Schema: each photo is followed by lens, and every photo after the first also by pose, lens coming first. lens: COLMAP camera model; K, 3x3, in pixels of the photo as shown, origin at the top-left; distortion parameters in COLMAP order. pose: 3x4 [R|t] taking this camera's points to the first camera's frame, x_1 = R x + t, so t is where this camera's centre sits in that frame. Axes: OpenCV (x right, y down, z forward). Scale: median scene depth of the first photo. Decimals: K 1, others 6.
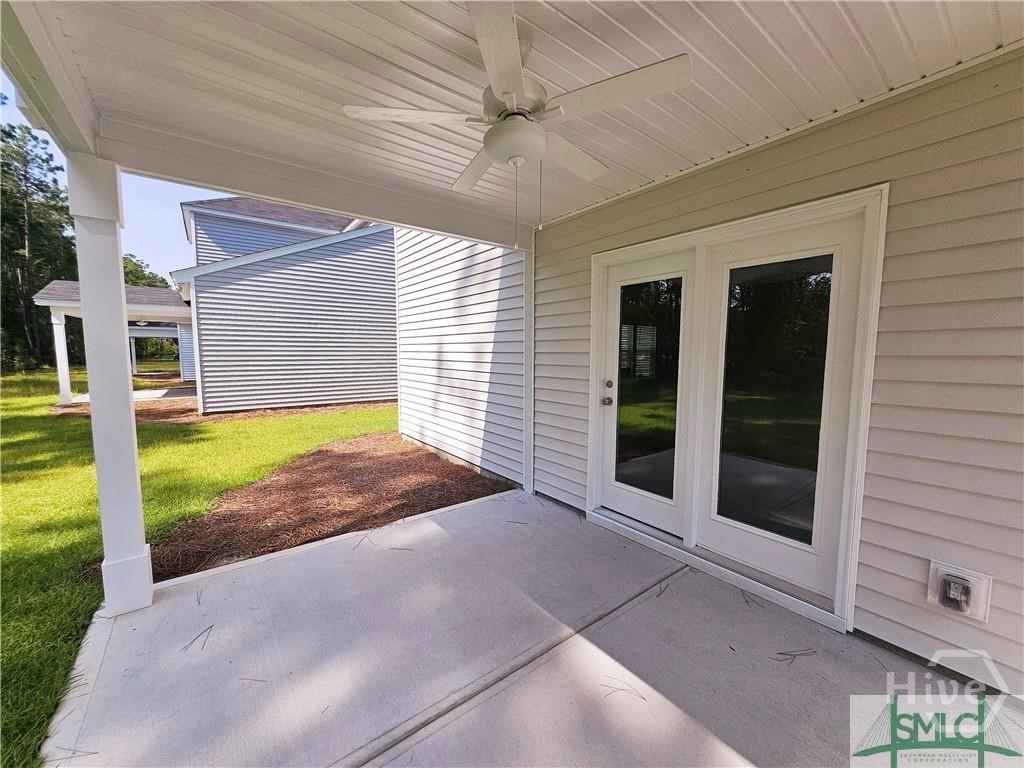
lens RADIAL K [[400.0, 0, 519.0], [0, 400.0, 386.1], [0, 0, 1]] dist [0.000728, -0.000038]
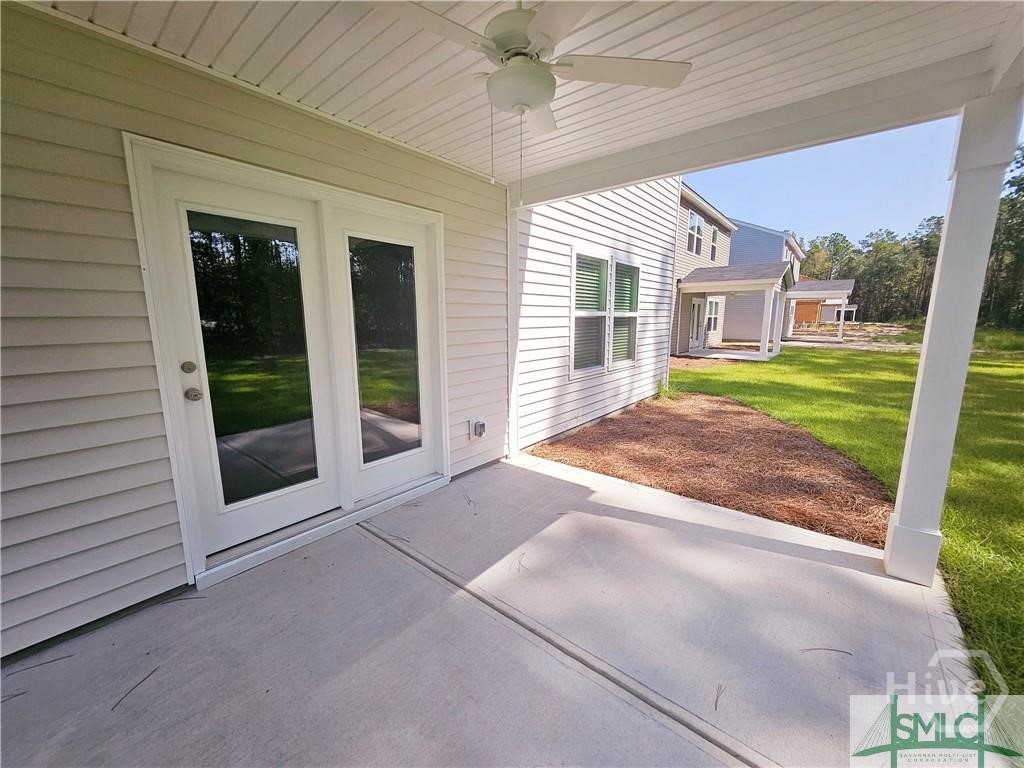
lens RADIAL K [[400.0, 0, 519.0], [0, 400.0, 386.1], [0, 0, 1]] dist [0.000728, -0.000038]
pose [[-0.221672, -0.176178, 0.959074, -0.590938], [0.086387, 0.976128, 0.199277, -0.068179], [-0.971287, 0.127025, -0.201160, 0.744342]]
